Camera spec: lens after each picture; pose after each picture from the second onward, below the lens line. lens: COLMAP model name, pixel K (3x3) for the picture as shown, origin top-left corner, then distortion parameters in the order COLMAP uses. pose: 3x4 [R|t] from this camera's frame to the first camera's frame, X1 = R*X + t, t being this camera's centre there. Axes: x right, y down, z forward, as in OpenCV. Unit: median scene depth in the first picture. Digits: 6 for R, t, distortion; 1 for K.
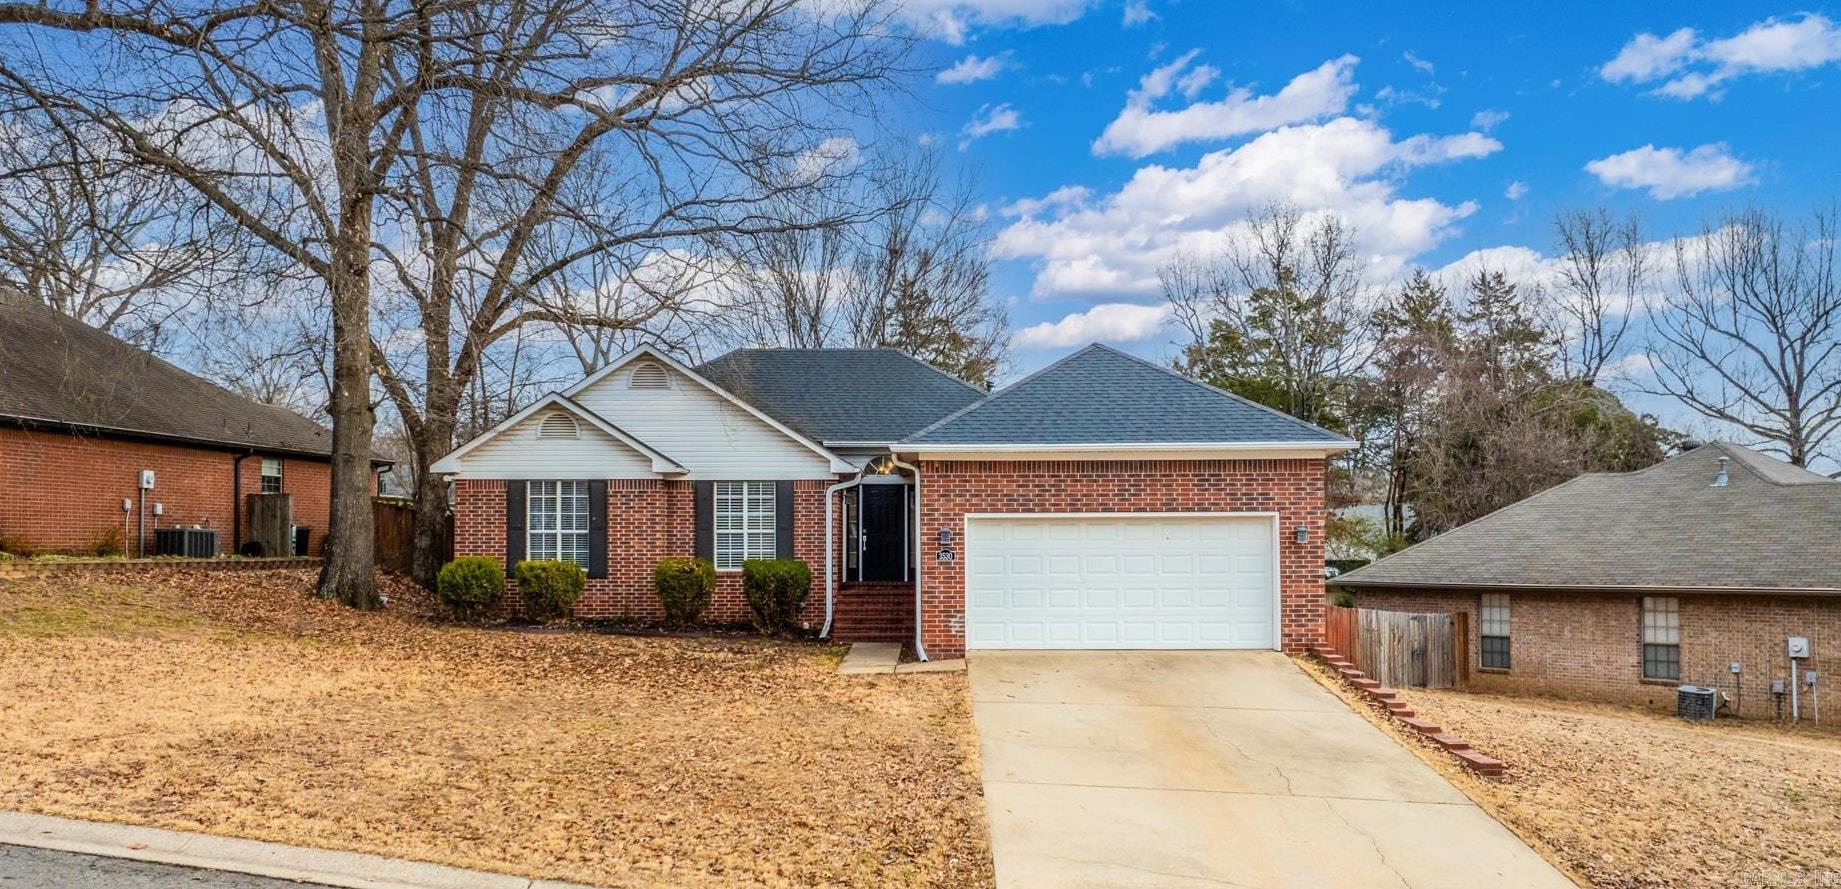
lens RADIAL K [[1367.3, 0, 899.4], [0, 1367.3, 518.7], [0, 0, 1]] dist [0.012269, 0.001146]
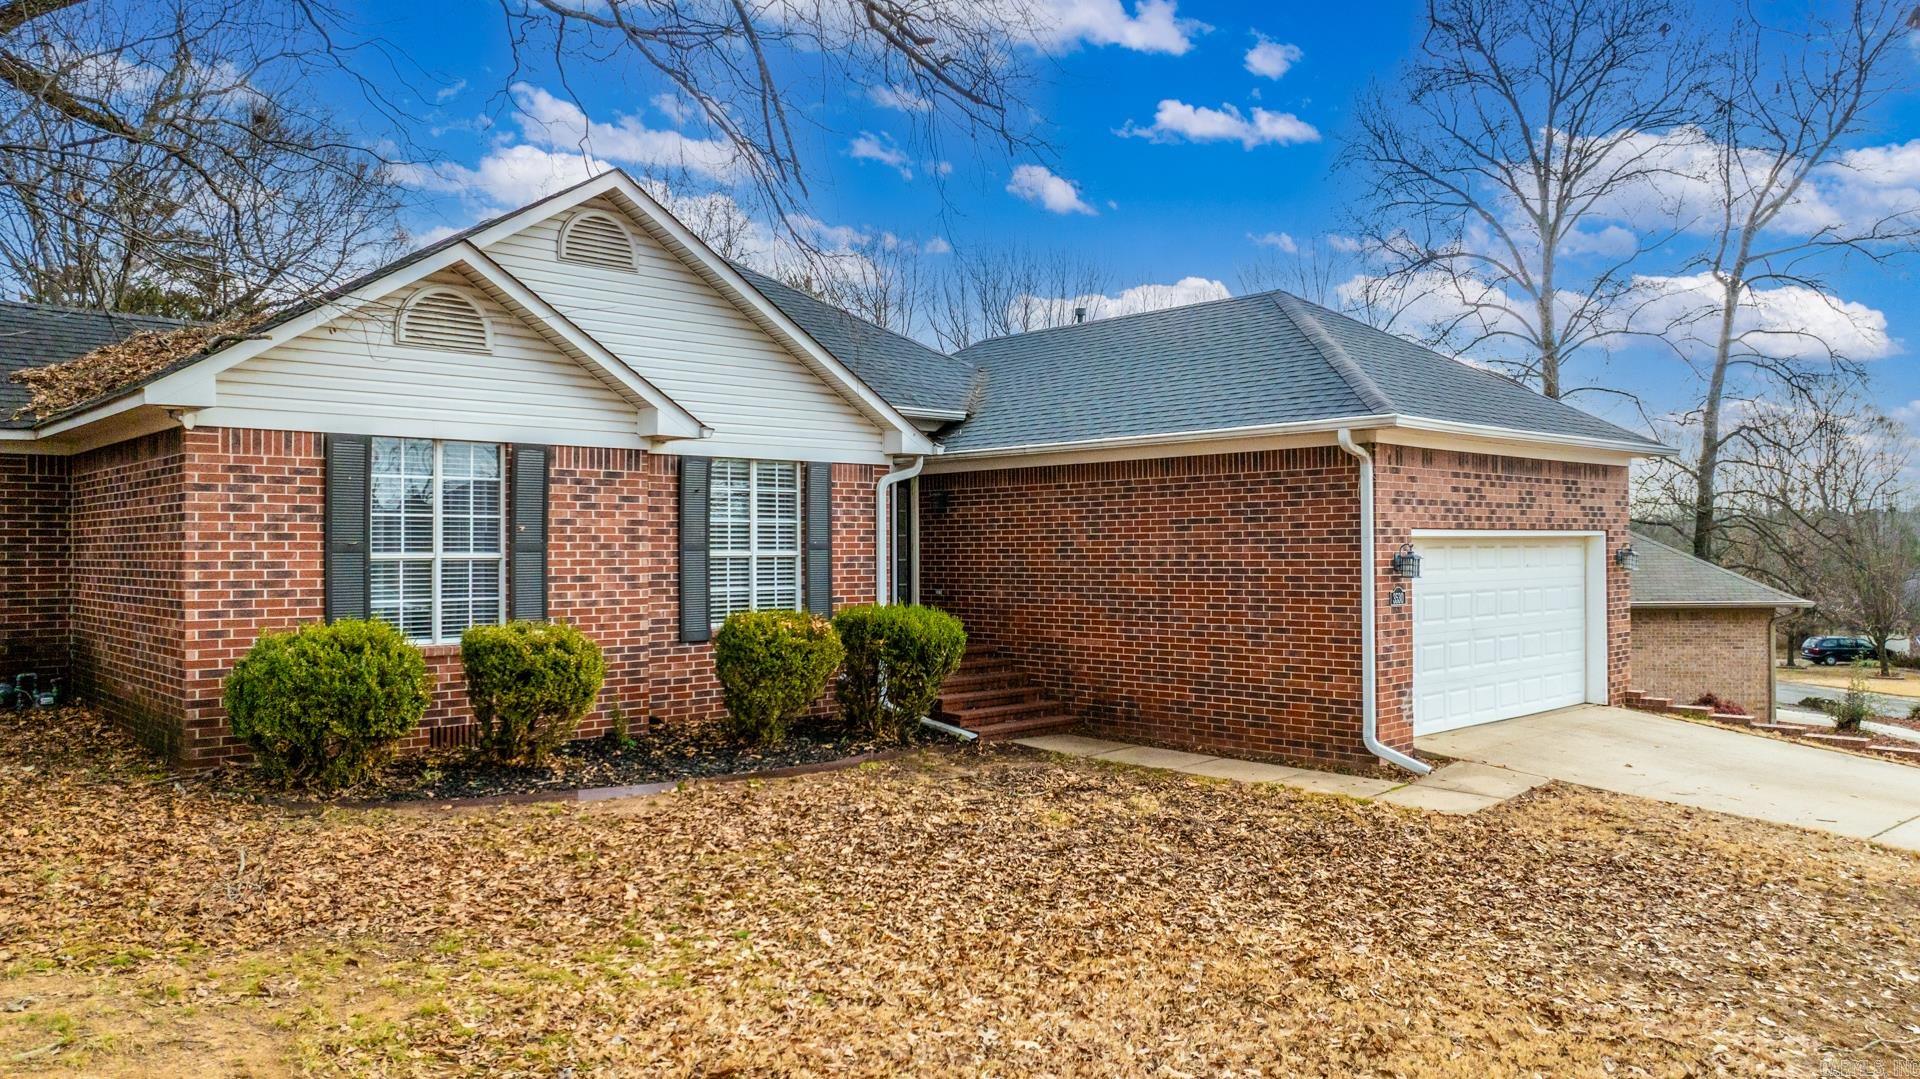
lens RADIAL K [[1361.6, 0, 961.2], [0, 1361.6, 540.7], [0, 0, 1]] dist [-0.018014, 0.005111]
pose [[0.711691, 0.001804, 0.702491, -0.442398], [-0.011543, 0.999892, 0.009127, -0.001692], [-0.702398, -0.014604, 0.711634, 0.566650]]
